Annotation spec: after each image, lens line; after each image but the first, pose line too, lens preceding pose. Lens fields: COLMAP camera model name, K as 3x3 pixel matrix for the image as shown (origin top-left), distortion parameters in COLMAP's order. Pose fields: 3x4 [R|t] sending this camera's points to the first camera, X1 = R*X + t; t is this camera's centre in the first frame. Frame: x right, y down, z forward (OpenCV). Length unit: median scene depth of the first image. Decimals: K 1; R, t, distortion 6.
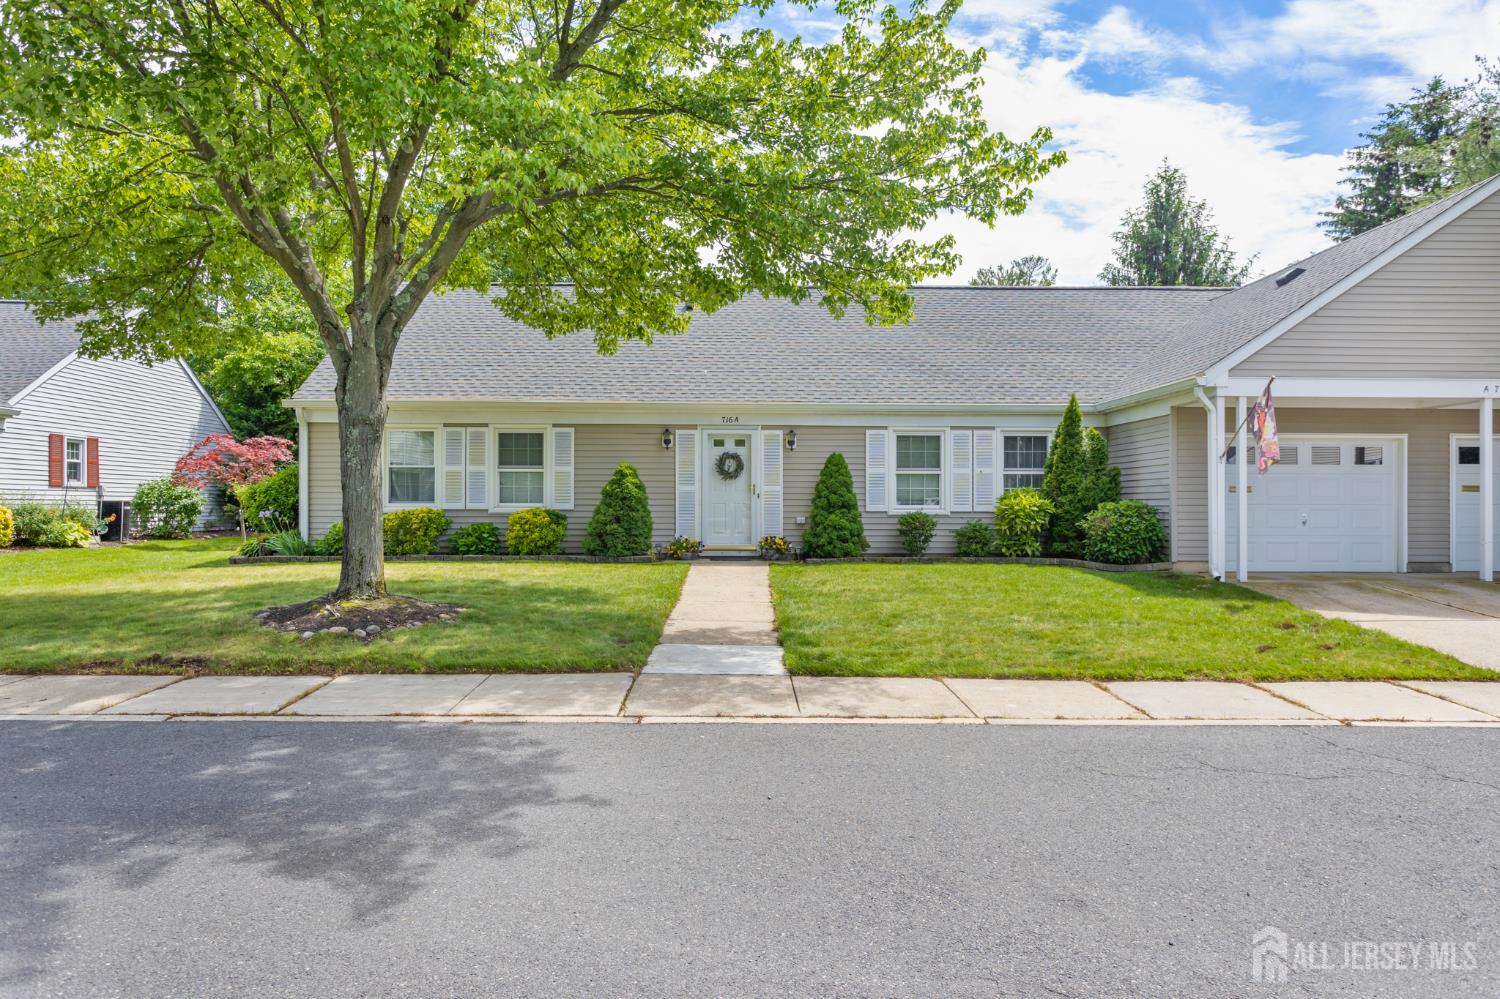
lens RADIAL K [[997.7, 0, 751.6], [0, 997.7, 504.6], [0, 0, 1]] dist [-0.002669, -0.000217]
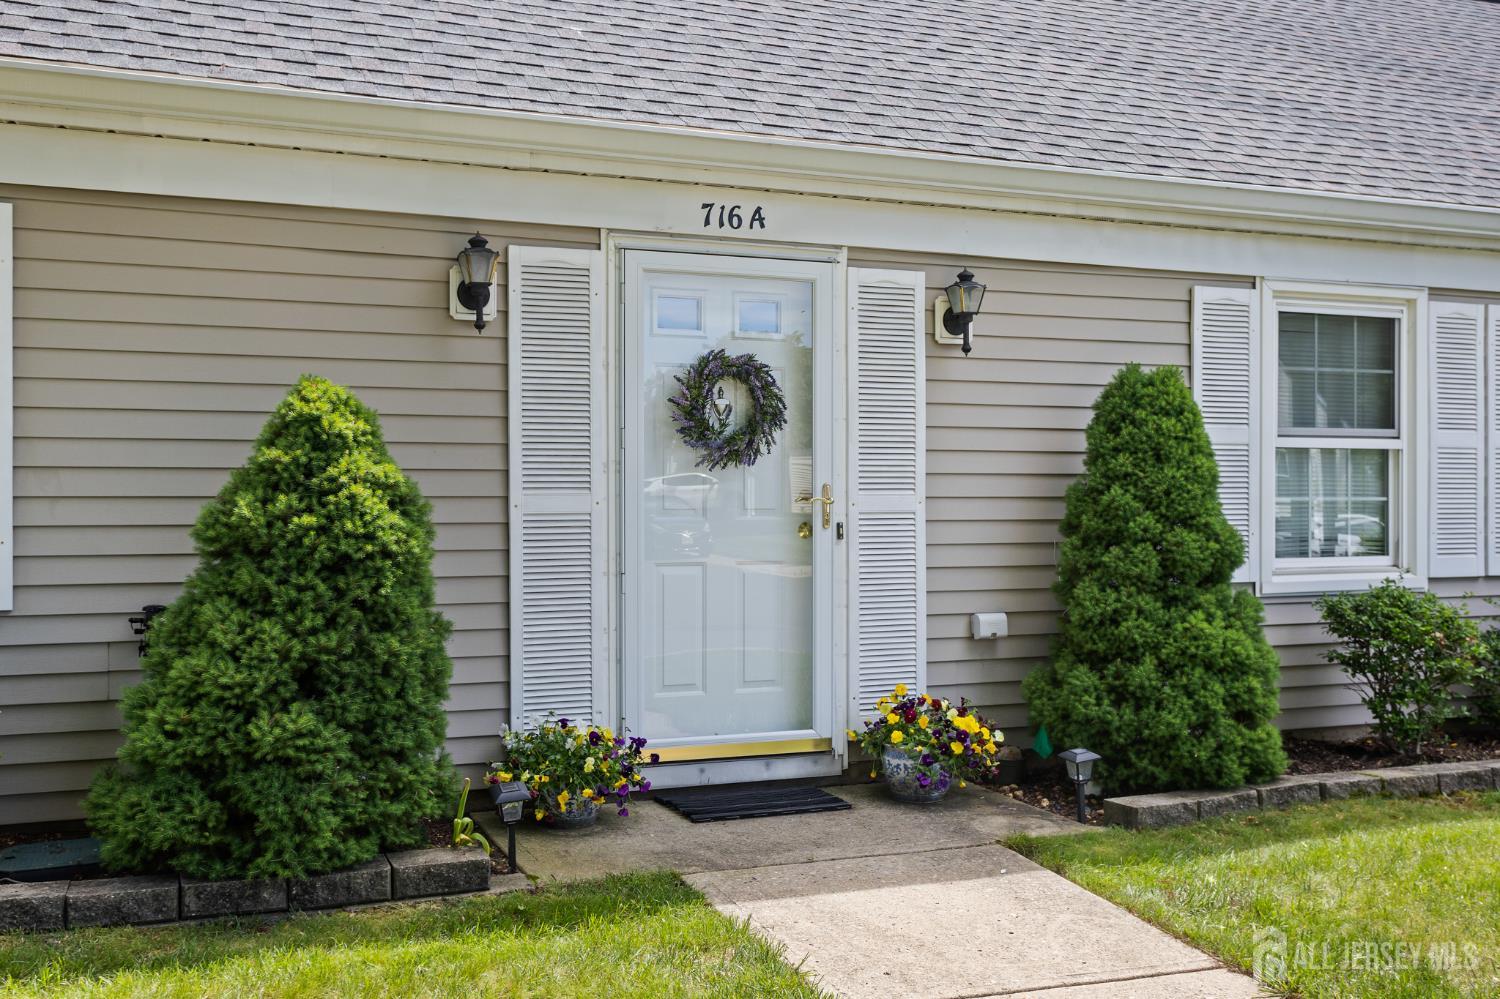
lens RADIAL K [[1530.5, 0, 750.8], [0, 1530.5, 496.4], [0, 0, 1]] dist [0.011275, 0.000000]
pose [[0.932249, -0.003384, 0.361801, -0.151011], [0.002894, 0.999994, 0.001896, -0.018508], [-0.361805, -0.000720, 0.932253, 0.656962]]
